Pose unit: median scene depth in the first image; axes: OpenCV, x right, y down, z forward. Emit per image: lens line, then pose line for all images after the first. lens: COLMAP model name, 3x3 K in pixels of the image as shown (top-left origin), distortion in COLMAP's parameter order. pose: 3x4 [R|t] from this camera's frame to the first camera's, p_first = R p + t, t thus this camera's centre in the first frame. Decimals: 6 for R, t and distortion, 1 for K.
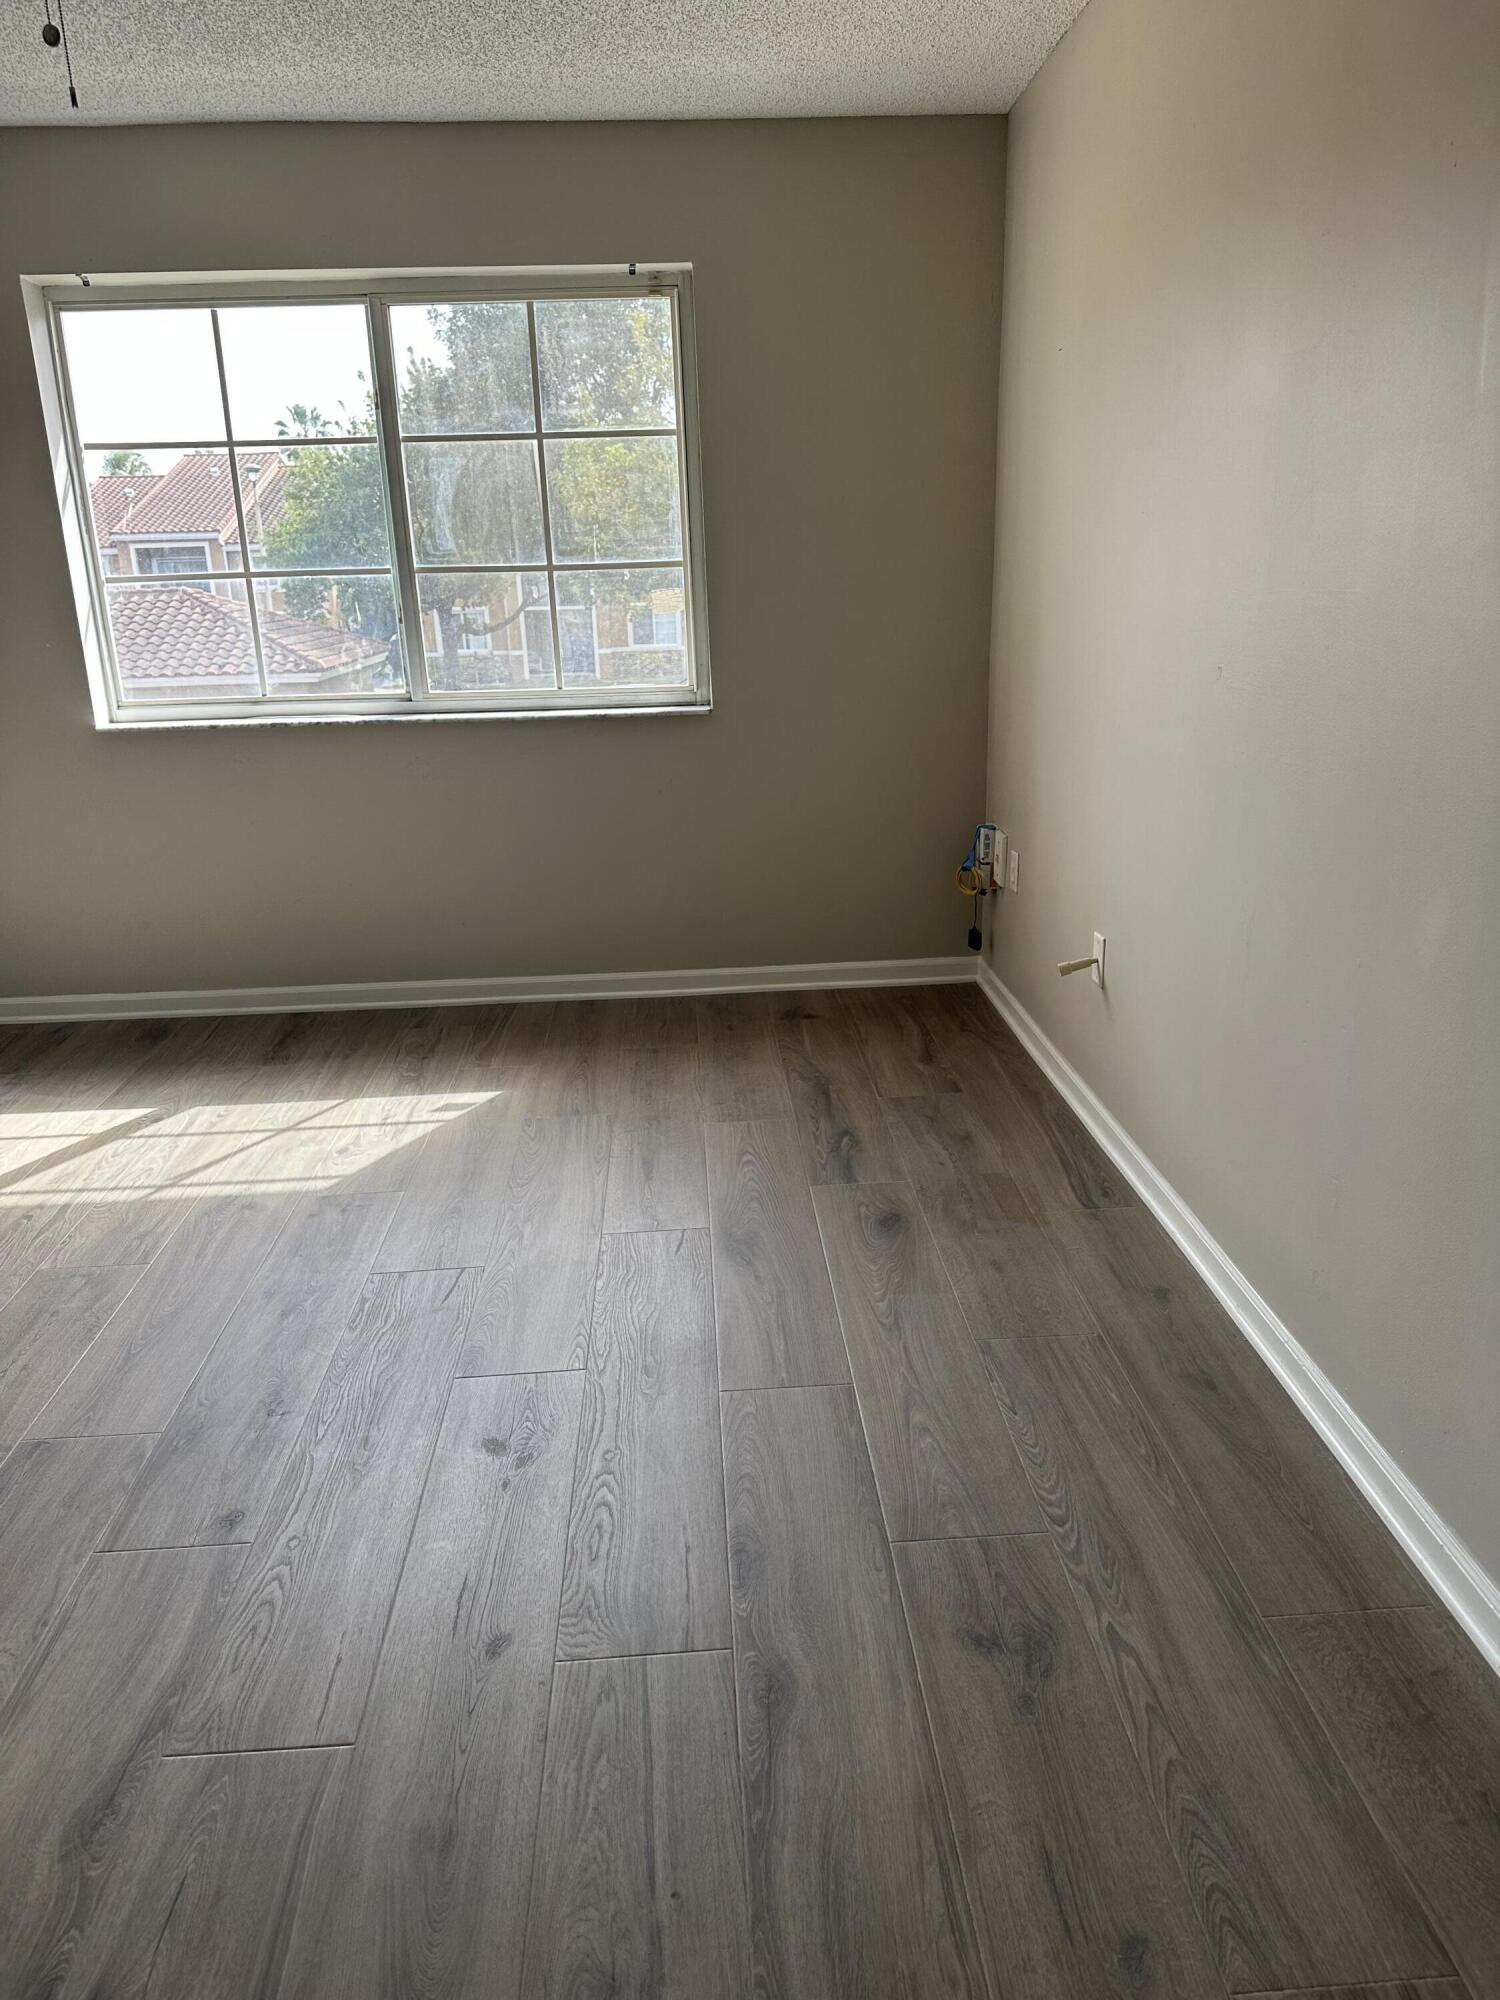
lens RADIAL K [[1449.3, 0, 754.0], [0, 1449.3, 1044.1], [0, 0, 1]] dist [-0.012621, -0.005593]
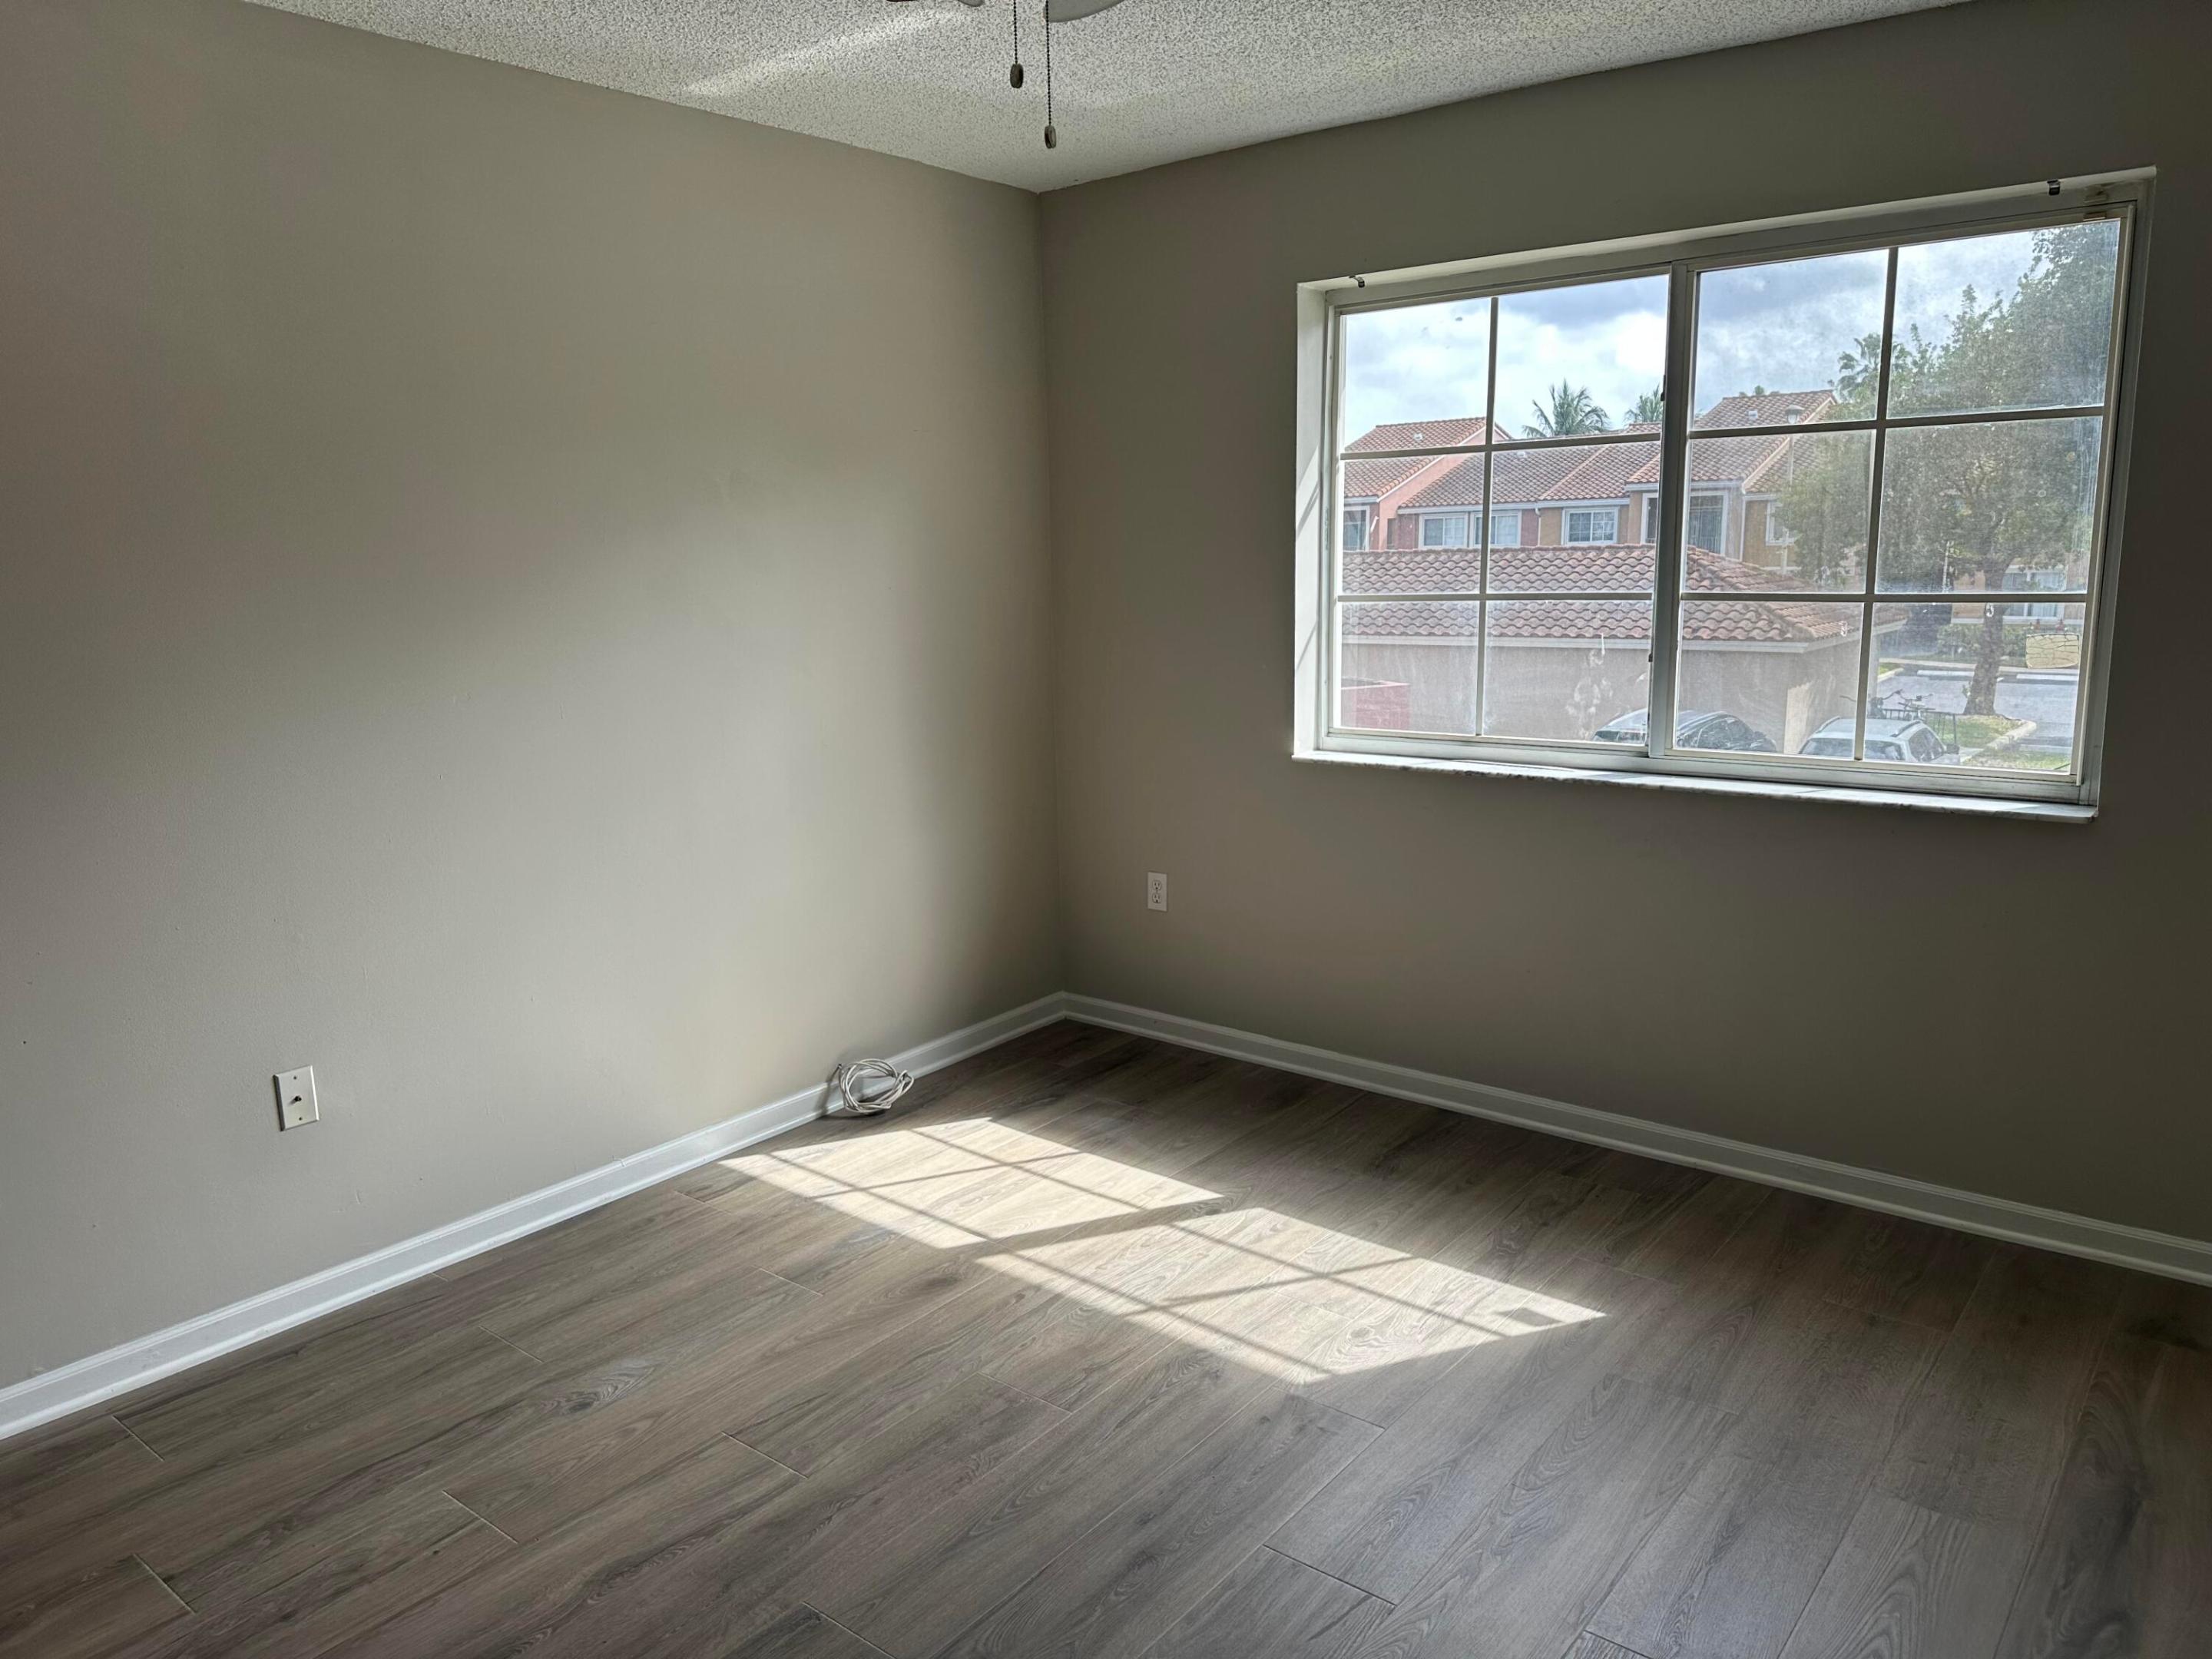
lens RADIAL K [[1576.9, 0, 1097.6], [0, 1576.9, 818.1], [0, 0, 1]] dist [0.087299, -0.067576]
pose [[0.746533, 0.128581, -0.652806, 0.125474], [-0.211333, 0.976165, -0.049403, -0.115324], [0.630894, 0.174840, 0.755912, 0.191910]]
